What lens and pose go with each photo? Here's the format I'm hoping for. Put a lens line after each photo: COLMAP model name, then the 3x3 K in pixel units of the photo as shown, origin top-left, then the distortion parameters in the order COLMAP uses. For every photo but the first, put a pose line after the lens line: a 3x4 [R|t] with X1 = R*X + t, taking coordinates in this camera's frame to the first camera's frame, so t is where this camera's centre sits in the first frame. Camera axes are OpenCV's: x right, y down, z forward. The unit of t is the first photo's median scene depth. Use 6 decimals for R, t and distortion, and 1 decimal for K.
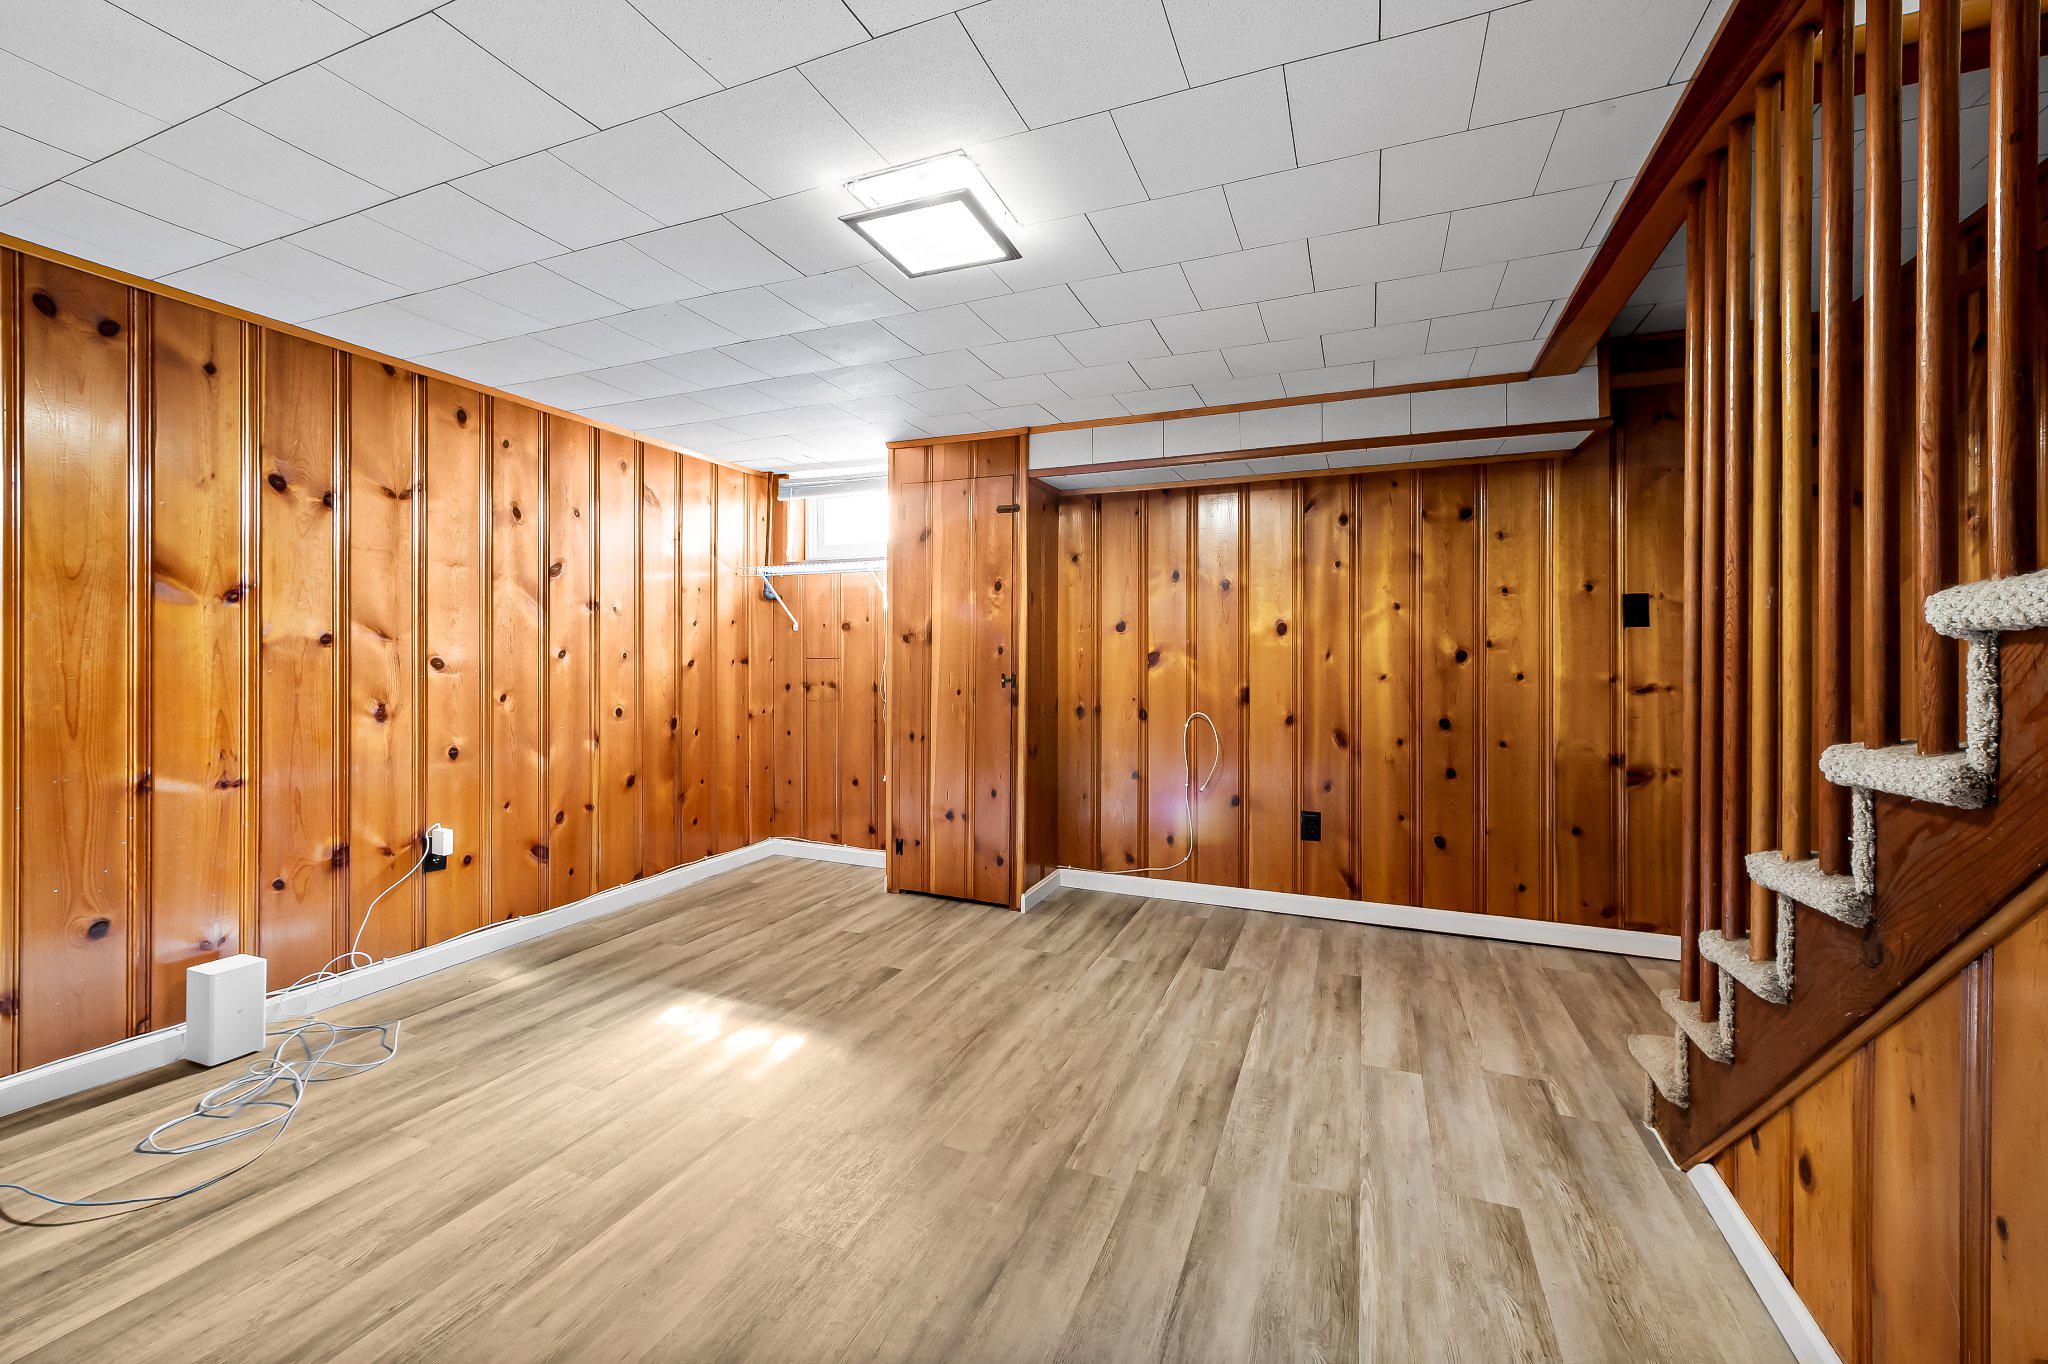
lens RADIAL K [[817.5, 0, 1032.3], [0, 817.5, 659.1], [0, 0, 1]] dist [0.005606, -0.000106]
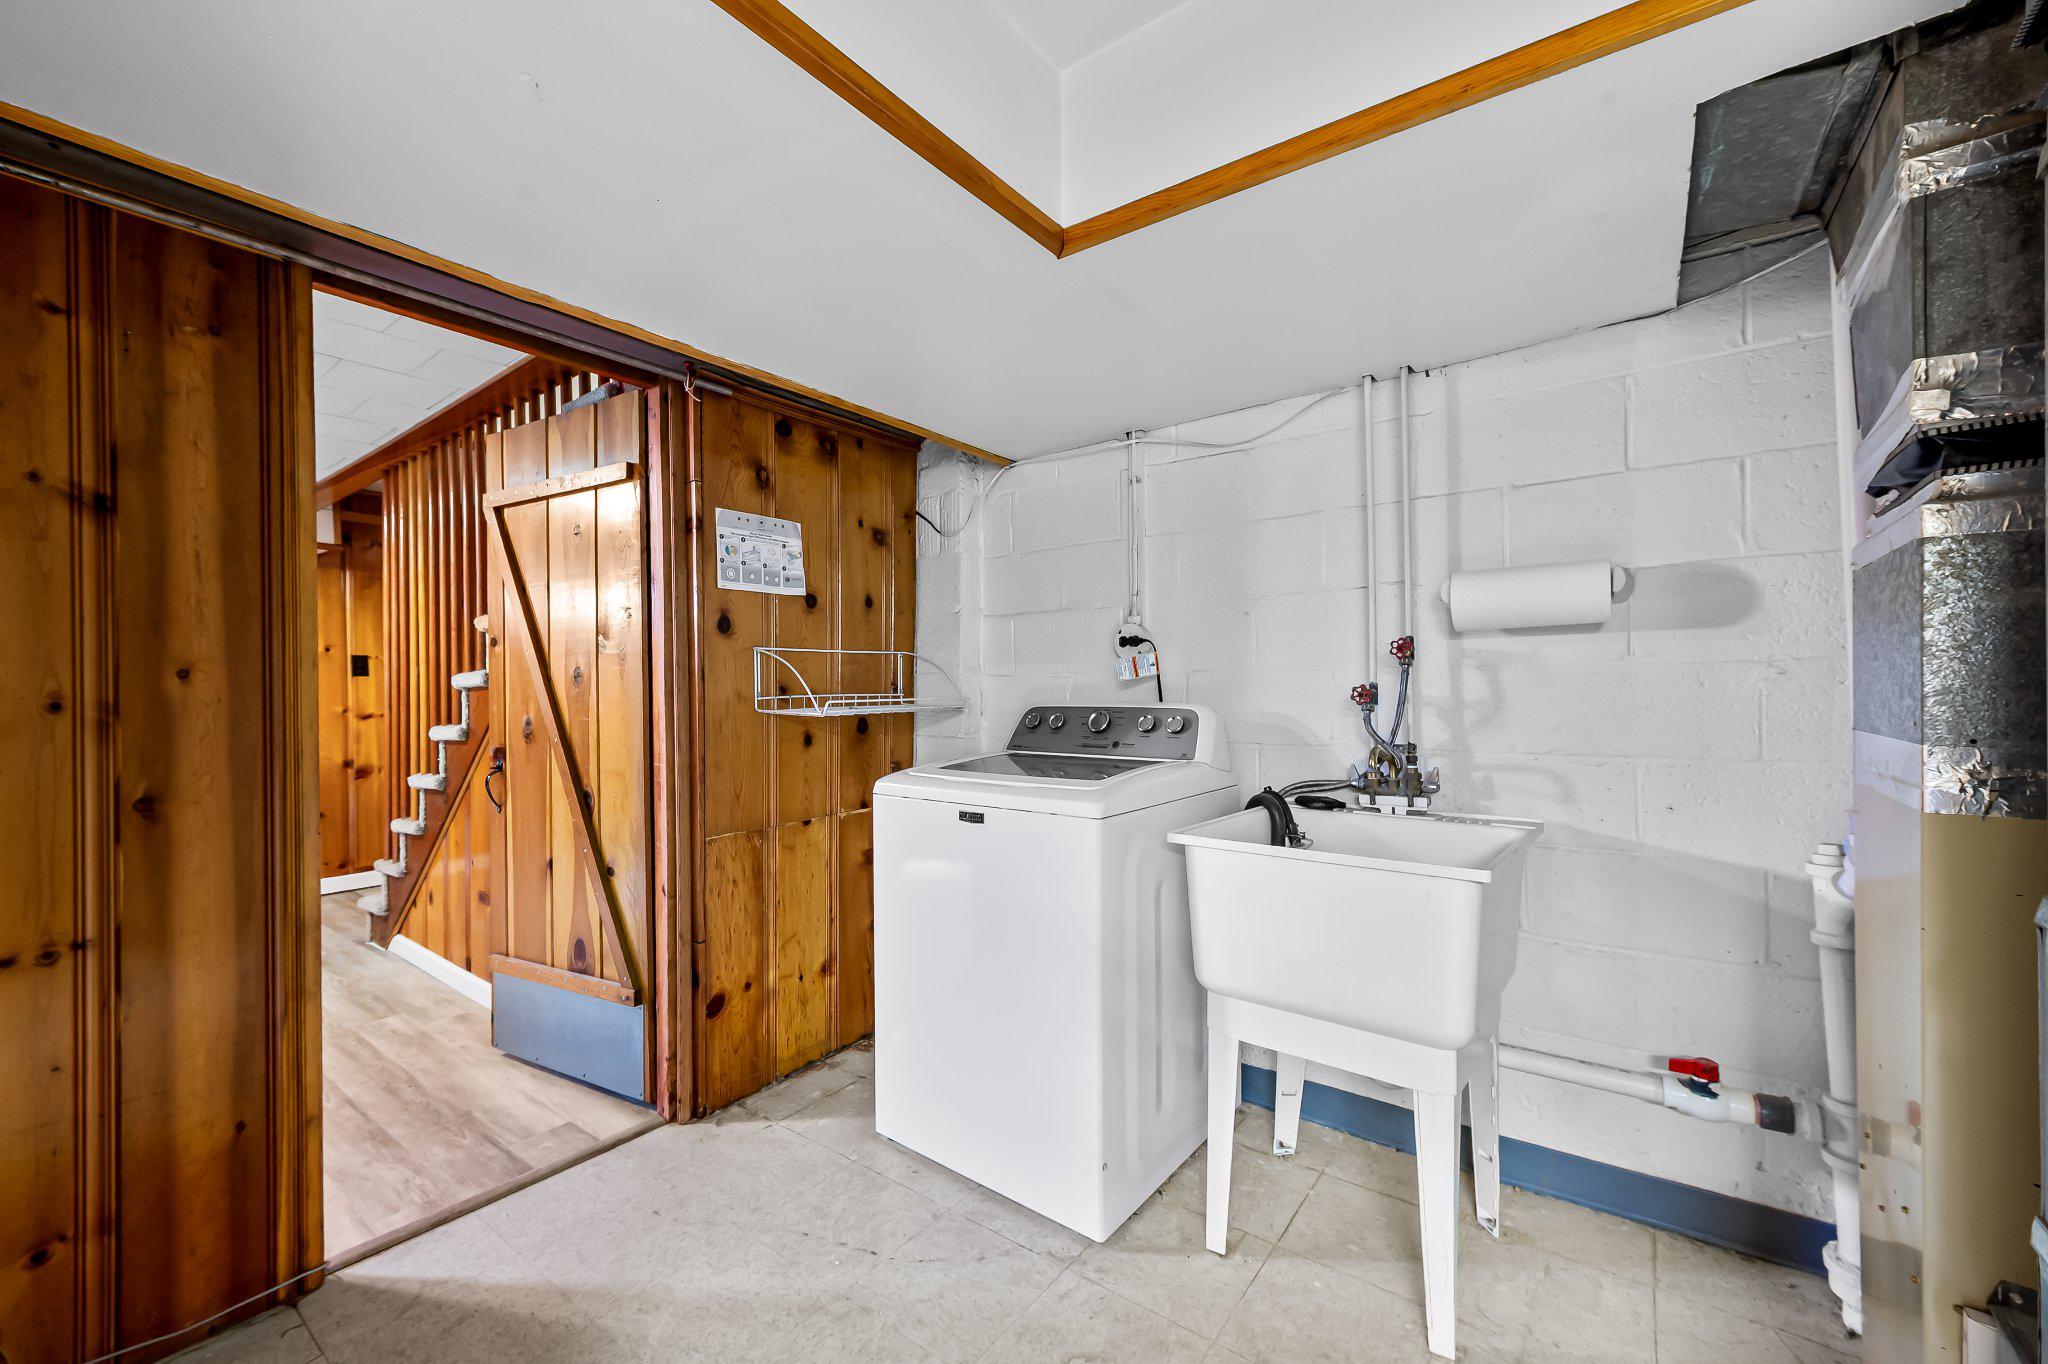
lens RADIAL K [[816.4, 0, 1024.0], [0, 816.4, 682.0], [0, 0, 1]] dist [0.000755, -0.000026]
pose [[0.251841, 0.001223, 0.967768, -0.526366], [0.015719, 0.999862, -0.005354, -0.000893], [-0.967641, 0.016561, 0.251787, -0.717764]]
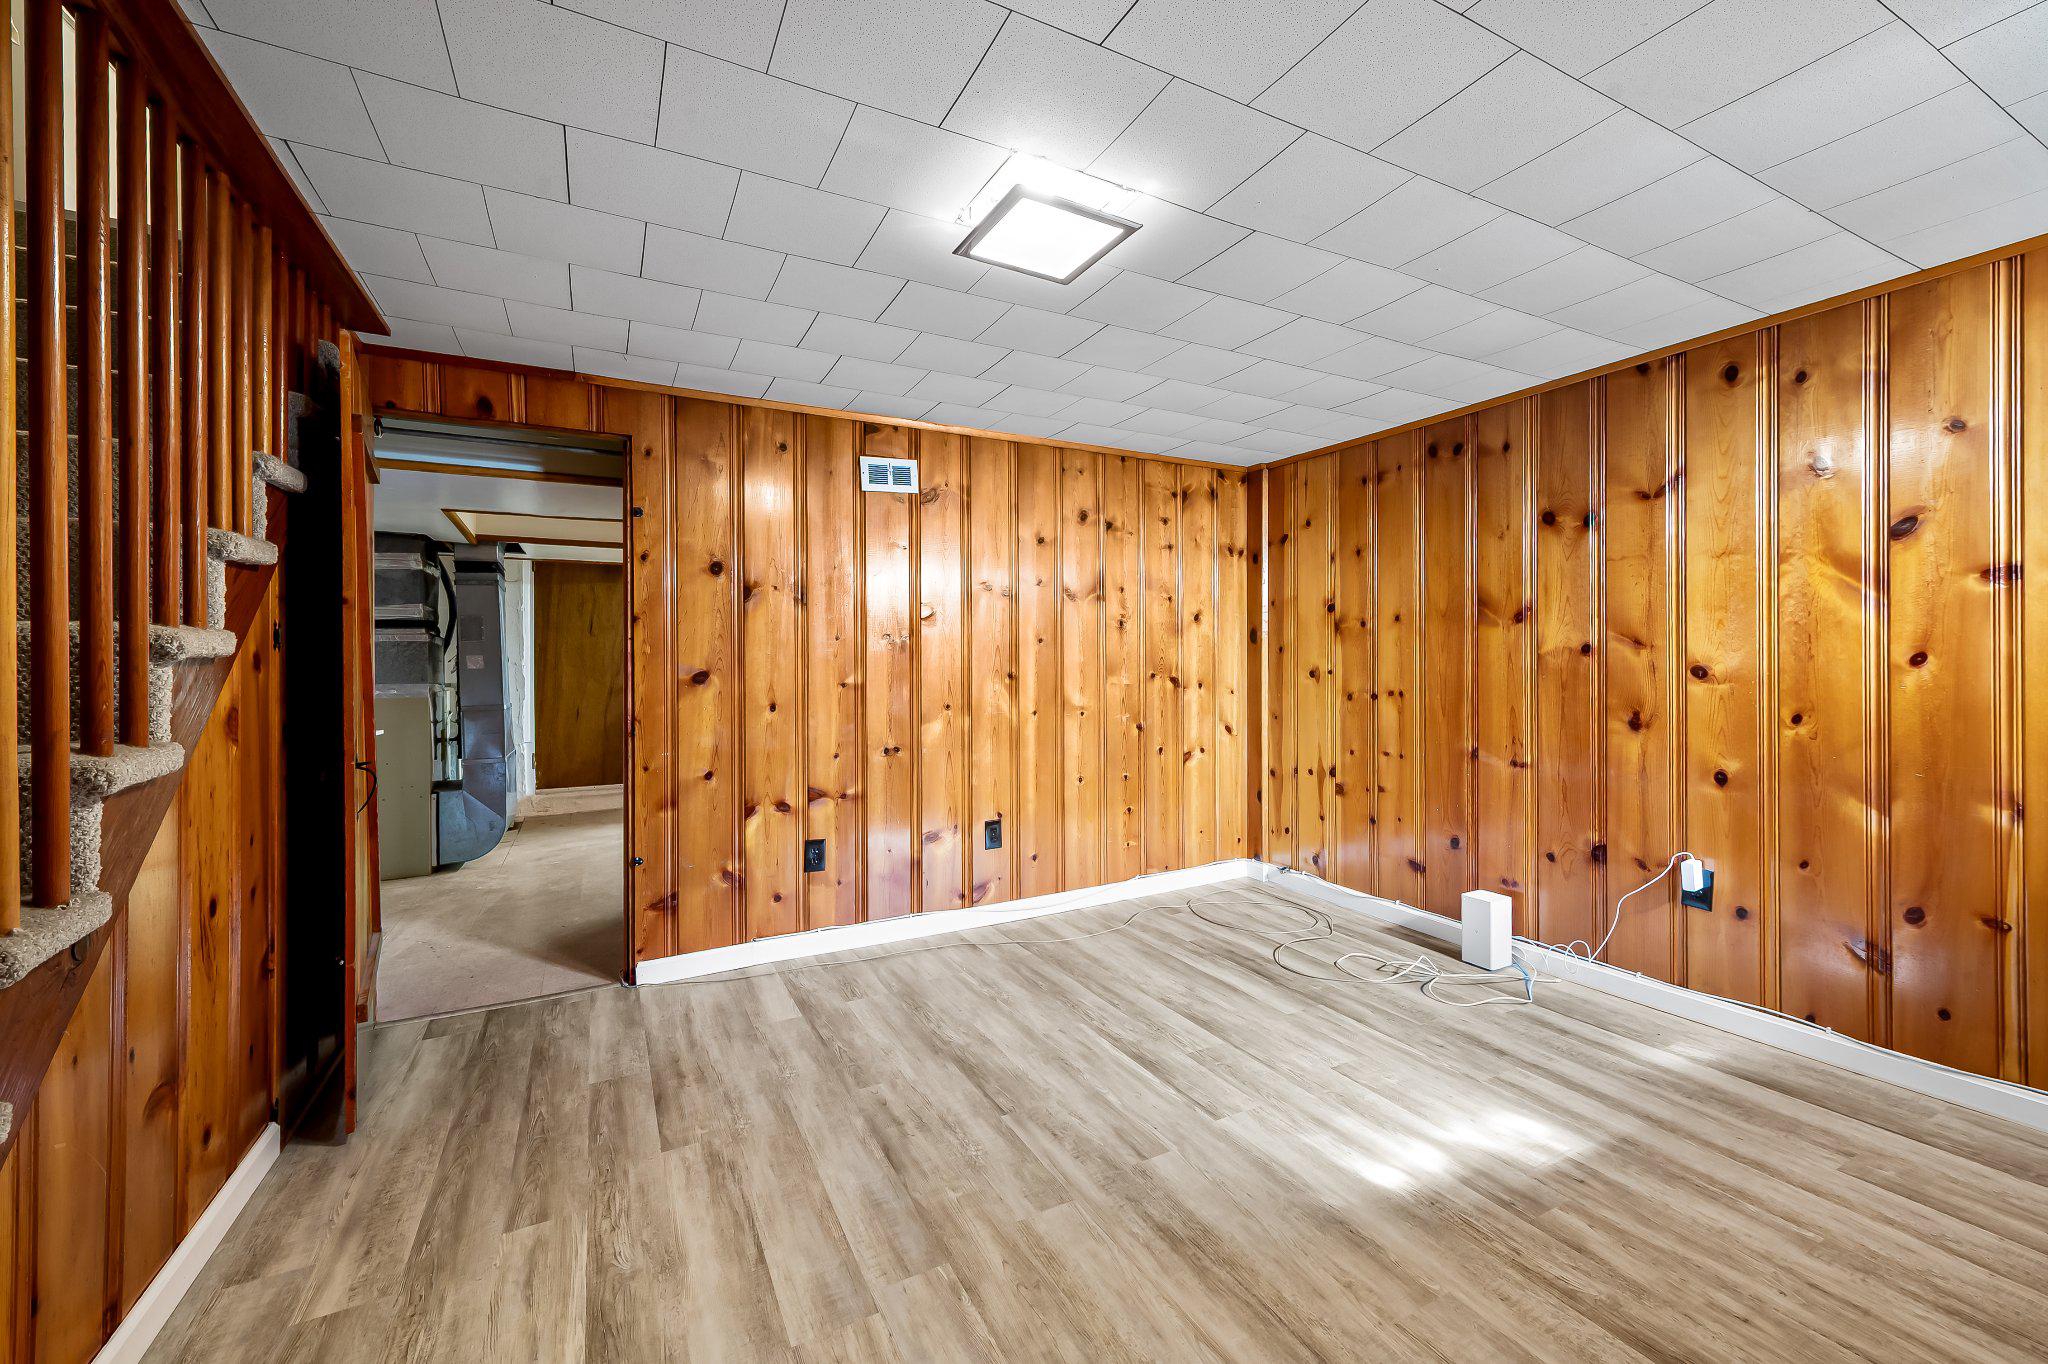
lens RADIAL K [[817.5, 0, 1032.3], [0, 817.5, 659.1], [0, 0, 1]] dist [0.005606, -0.000106]
pose [[-0.641257, -0.003491, -0.767318, 0.447486], [0.003790, 0.999963, -0.007716, -0.004387], [0.767317, -0.007856, -0.641220, 1.126738]]
